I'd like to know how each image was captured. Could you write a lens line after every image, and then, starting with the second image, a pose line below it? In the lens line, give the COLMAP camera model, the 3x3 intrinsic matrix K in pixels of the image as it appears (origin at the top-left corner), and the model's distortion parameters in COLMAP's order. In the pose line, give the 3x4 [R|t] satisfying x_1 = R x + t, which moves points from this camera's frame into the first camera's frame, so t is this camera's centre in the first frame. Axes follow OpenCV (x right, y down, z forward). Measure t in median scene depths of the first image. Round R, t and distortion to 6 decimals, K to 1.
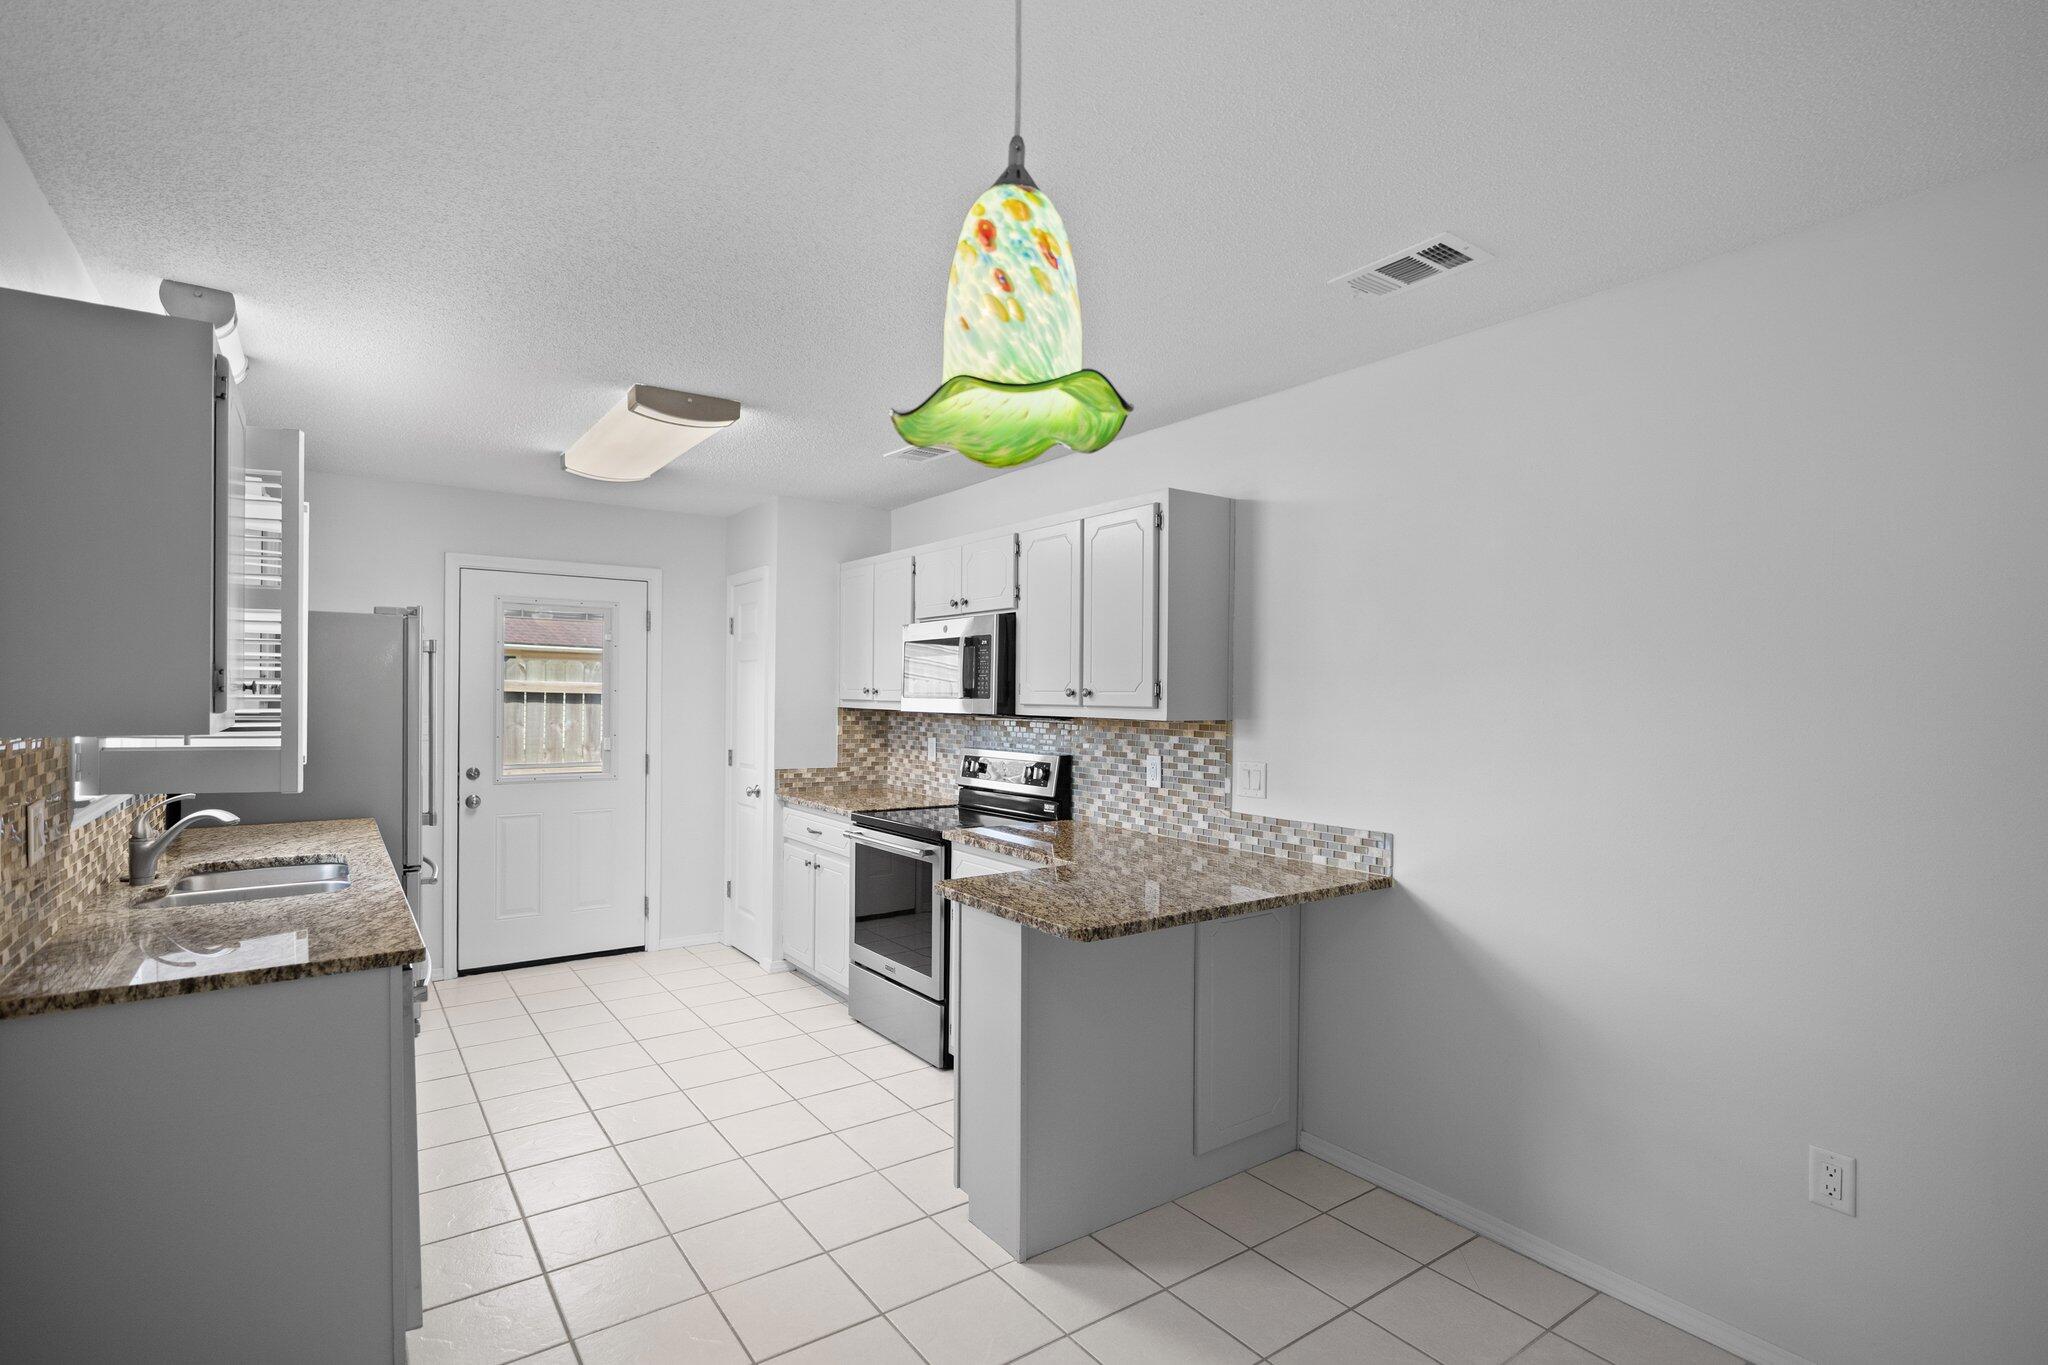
lens RADIAL K [[980.2, 0, 1013.7], [0, 980.2, 701.7], [0, 0, 1]] dist [-0.004222, 0.000270]
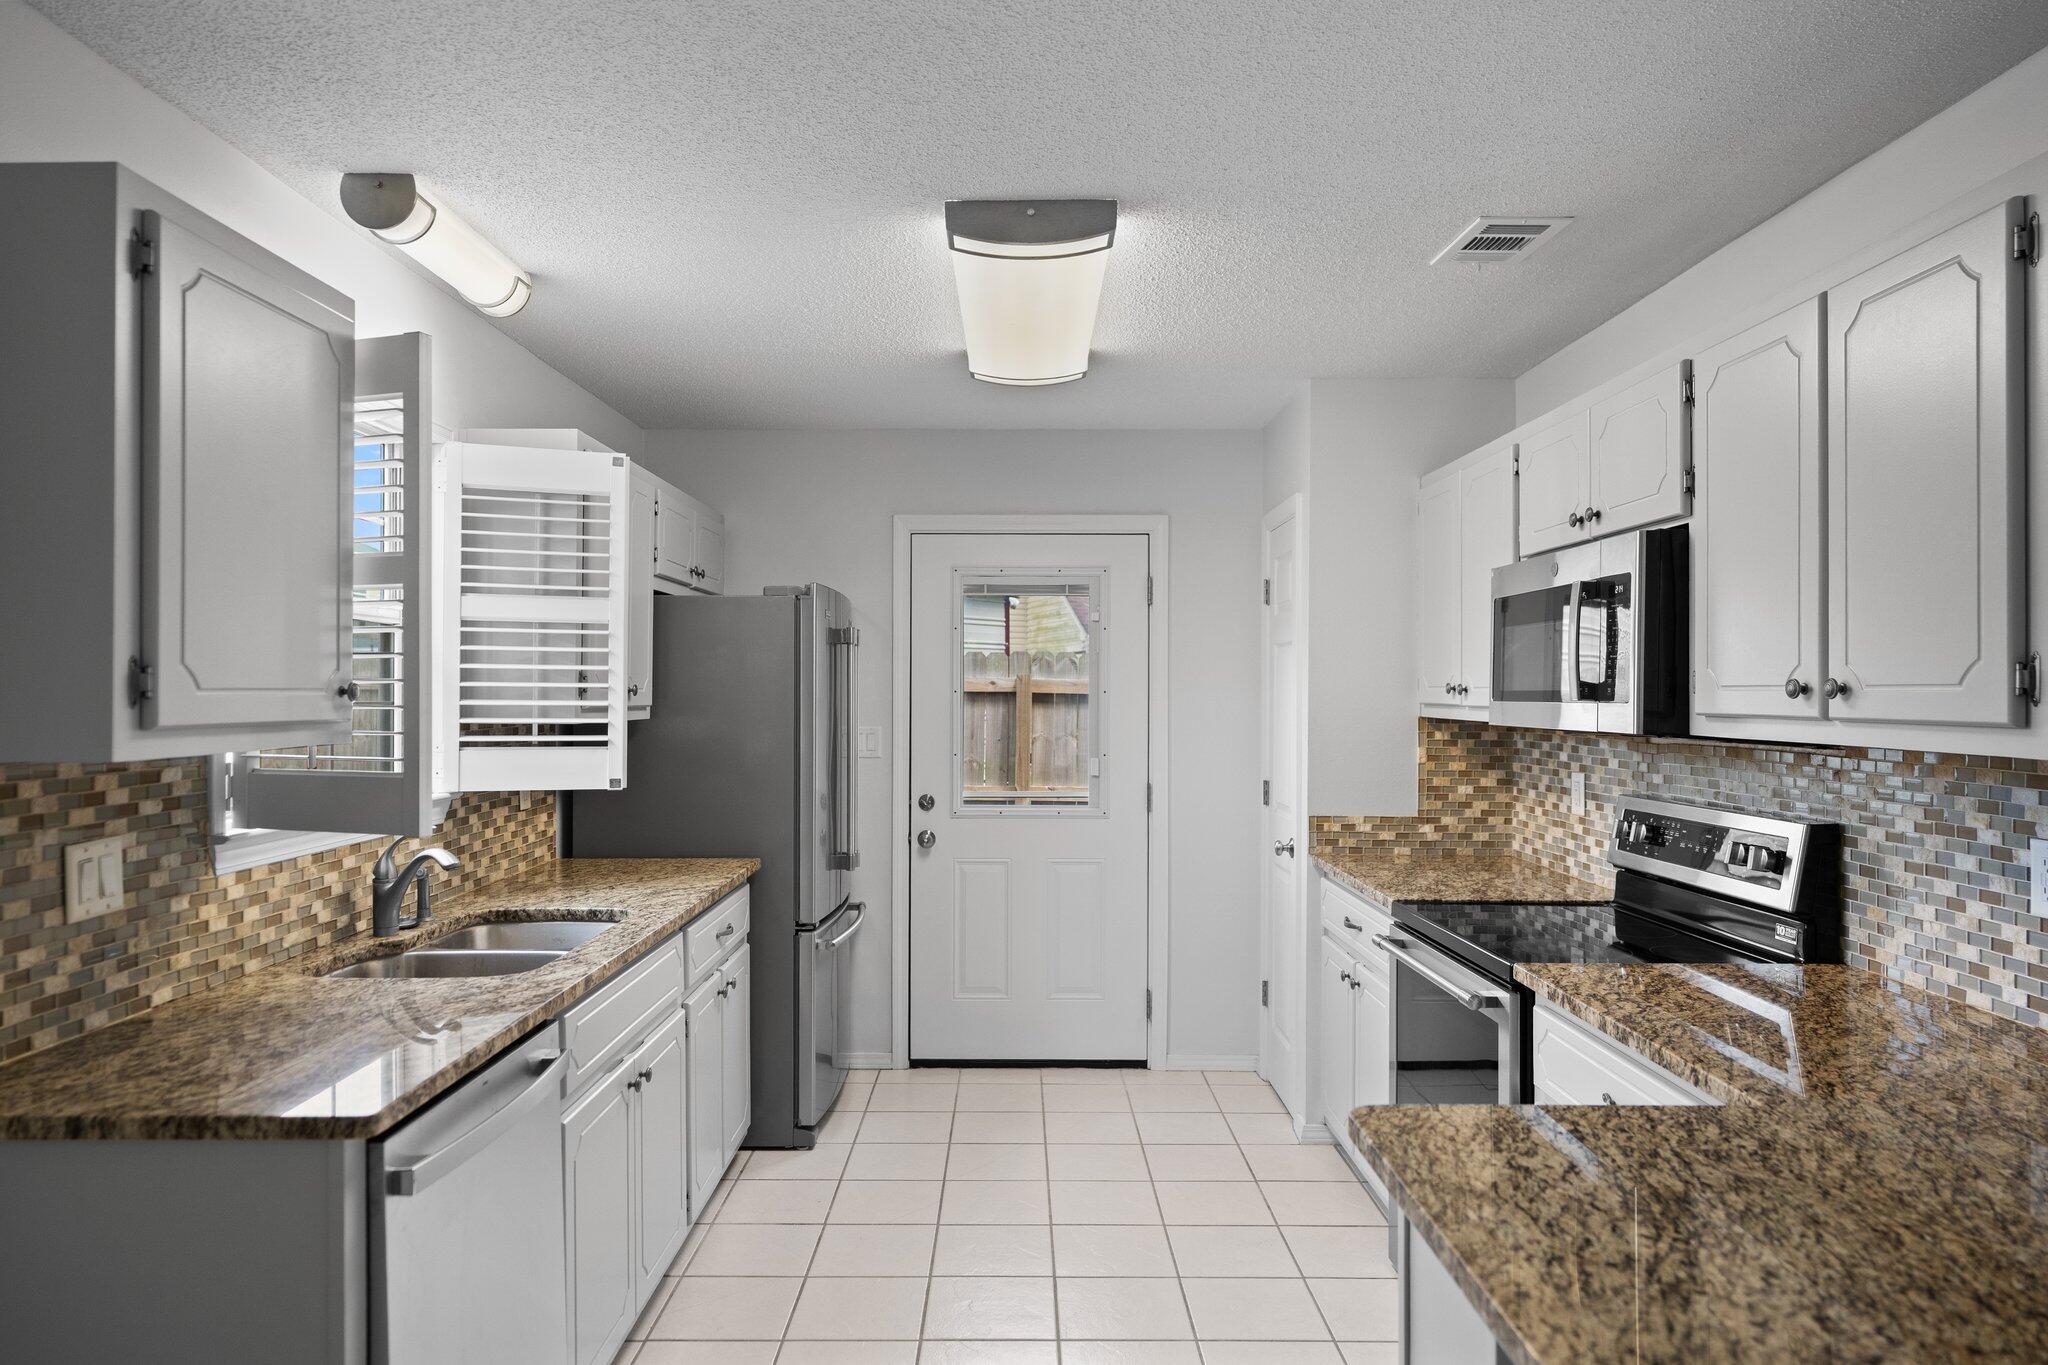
lens RADIAL K [[1269.8, 0, 1006.8], [0, 1269.8, 689.4], [0, 0, 1]] dist [0.007031, 0.001316]
pose [[0.811382, -0.008498, -0.584455, 0.076033], [0.001421, 0.999920, -0.012567, -0.001601], [0.584515, 0.009366, 0.811329, 0.235194]]
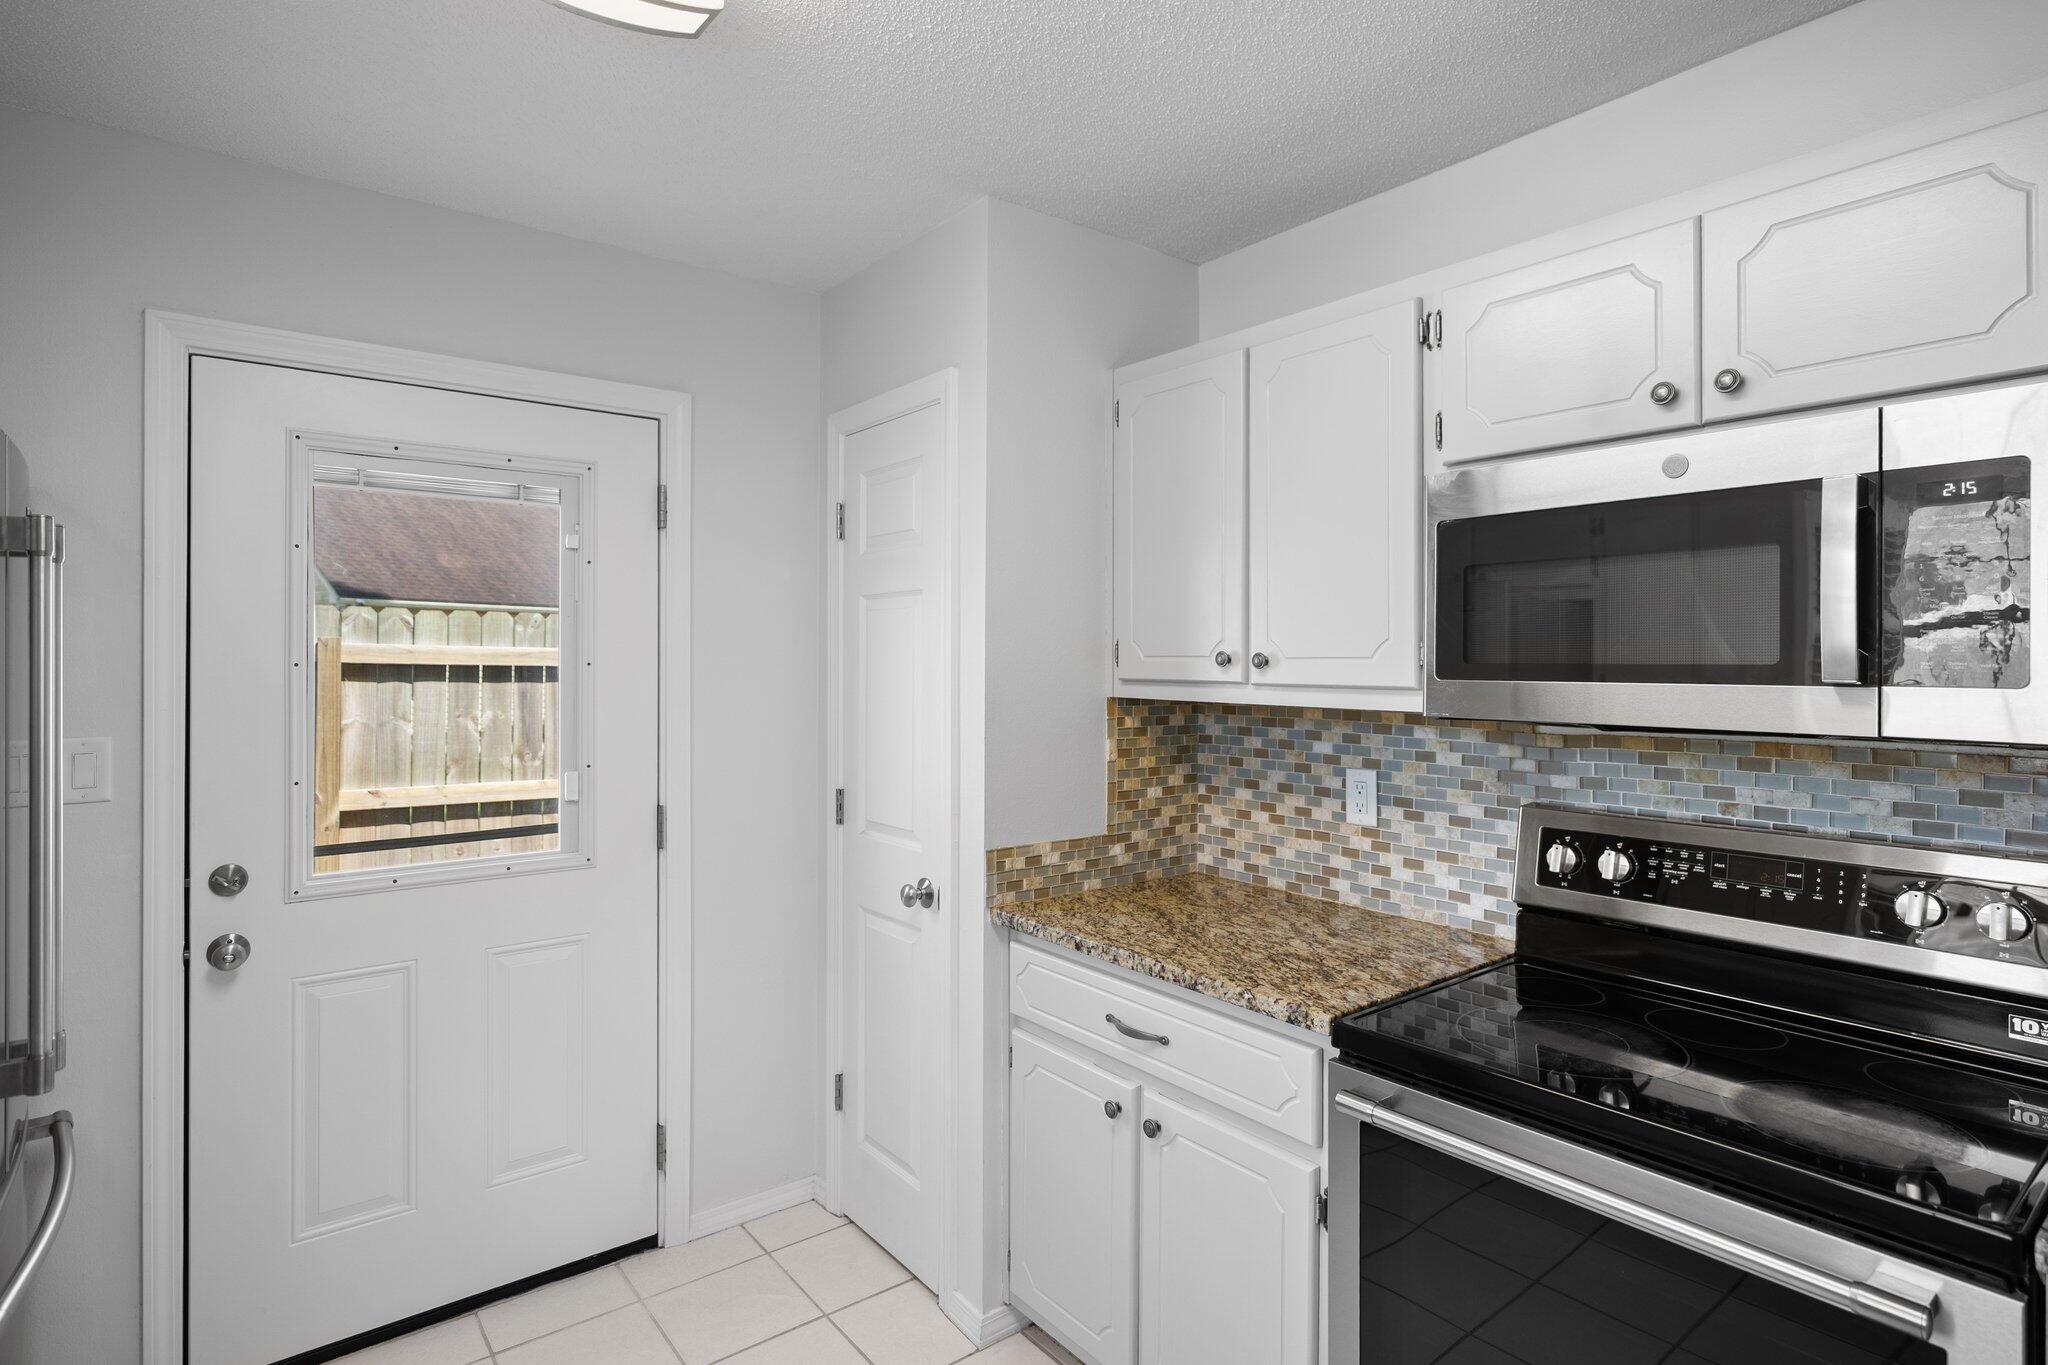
lens RADIAL K [[1047.8, 0, 1029.0], [0, 1047.8, 656.5], [0, 0, 1]] dist [-0.003253, -0.002089]
pose [[0.998942, -0.008467, 0.045203, -0.250840], [0.008882, 0.999920, -0.008999, -0.009141], [-0.045123, 0.009391, 0.998937, 0.568043]]
